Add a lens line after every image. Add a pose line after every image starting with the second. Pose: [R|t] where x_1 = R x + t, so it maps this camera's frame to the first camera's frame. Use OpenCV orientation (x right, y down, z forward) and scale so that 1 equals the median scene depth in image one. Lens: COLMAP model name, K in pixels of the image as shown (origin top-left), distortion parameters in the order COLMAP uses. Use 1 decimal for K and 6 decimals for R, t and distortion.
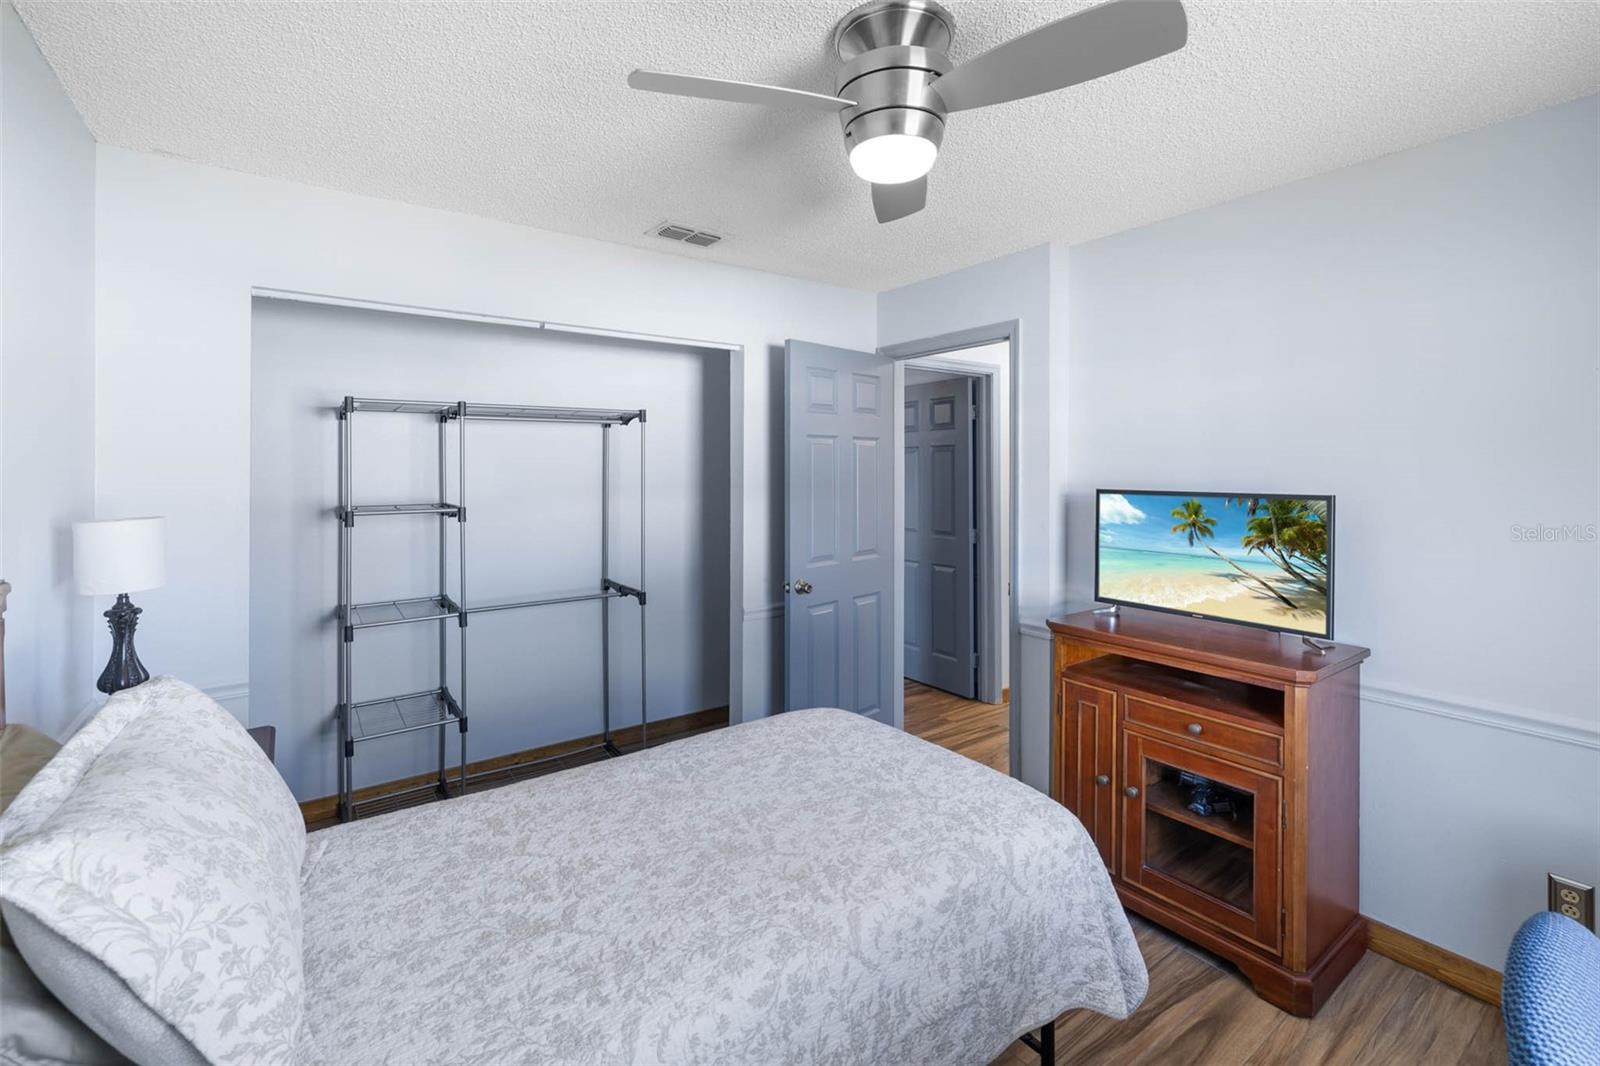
lens RADIAL K [[681.0, 0, 795.2], [0, 681.0, 502.9], [0, 0, 1]] dist [-0.001721, 0.000009]
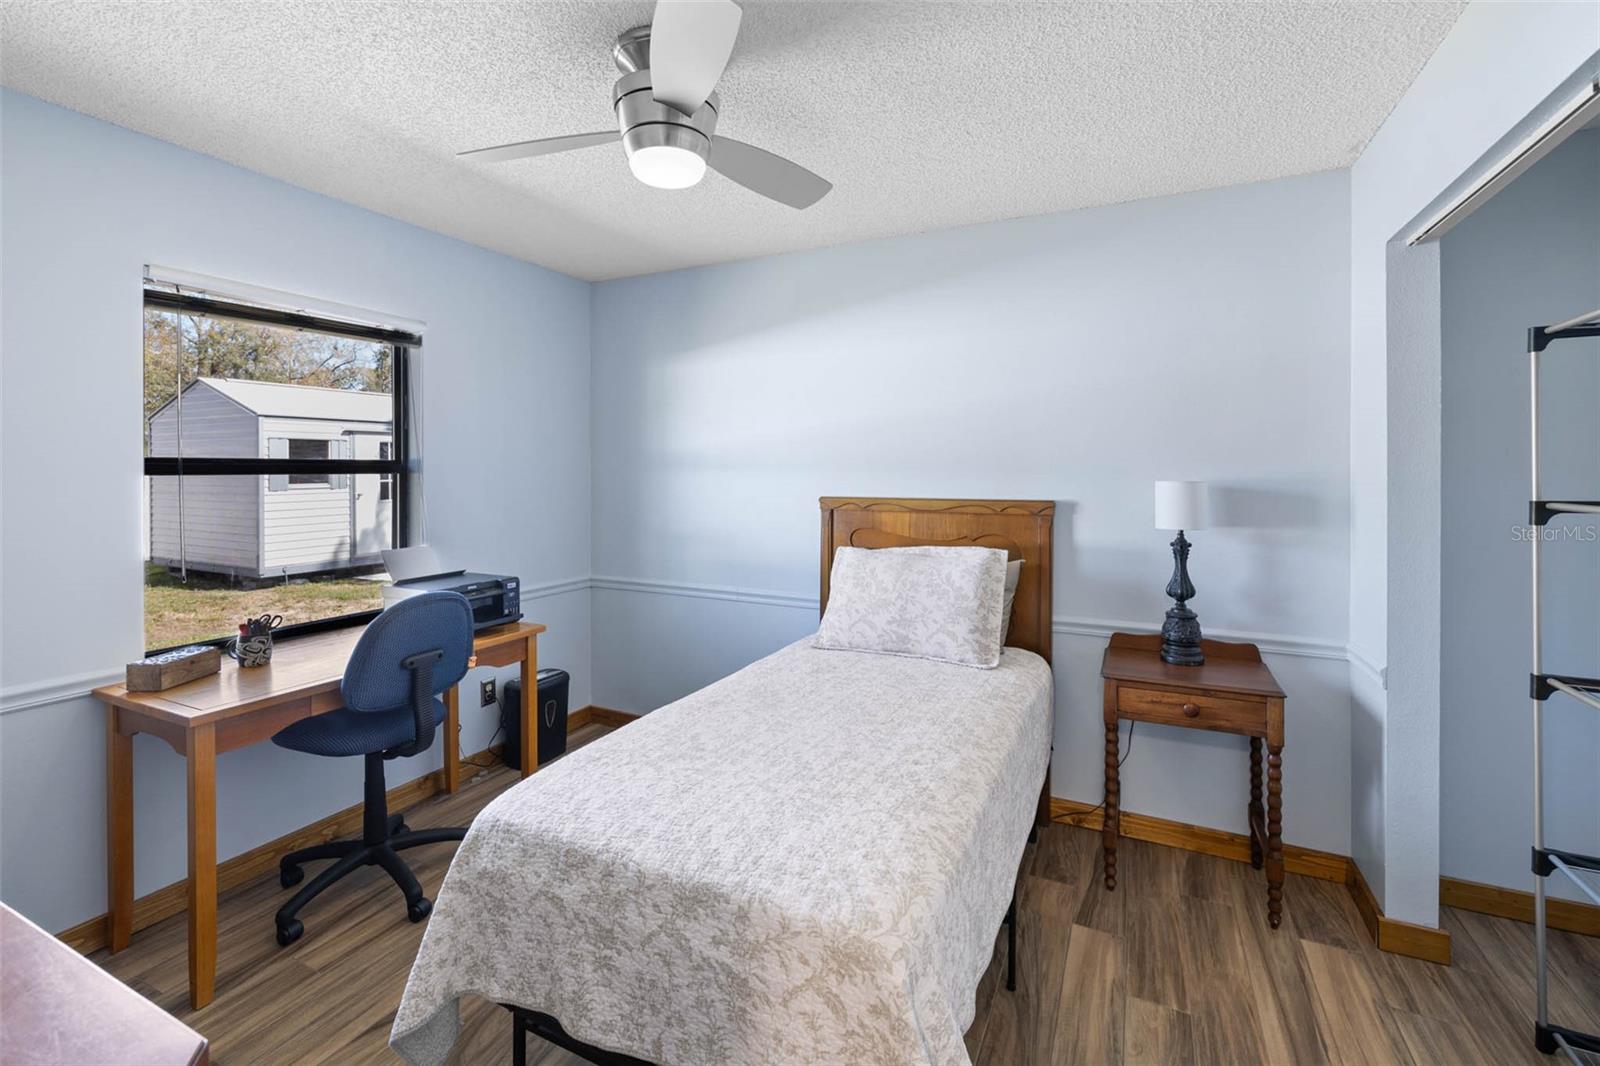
lens RADIAL K [[691.4, 0, 794.1], [0, 691.4, 493.0], [0, 0, 1]] dist [-0.001027, 0.000156]
pose [[-0.886084, 0.020939, -0.463051, 0.442681], [-0.012959, 0.997470, 0.069904, -0.042527], [0.463343, 0.067942, -0.883570, 1.909671]]
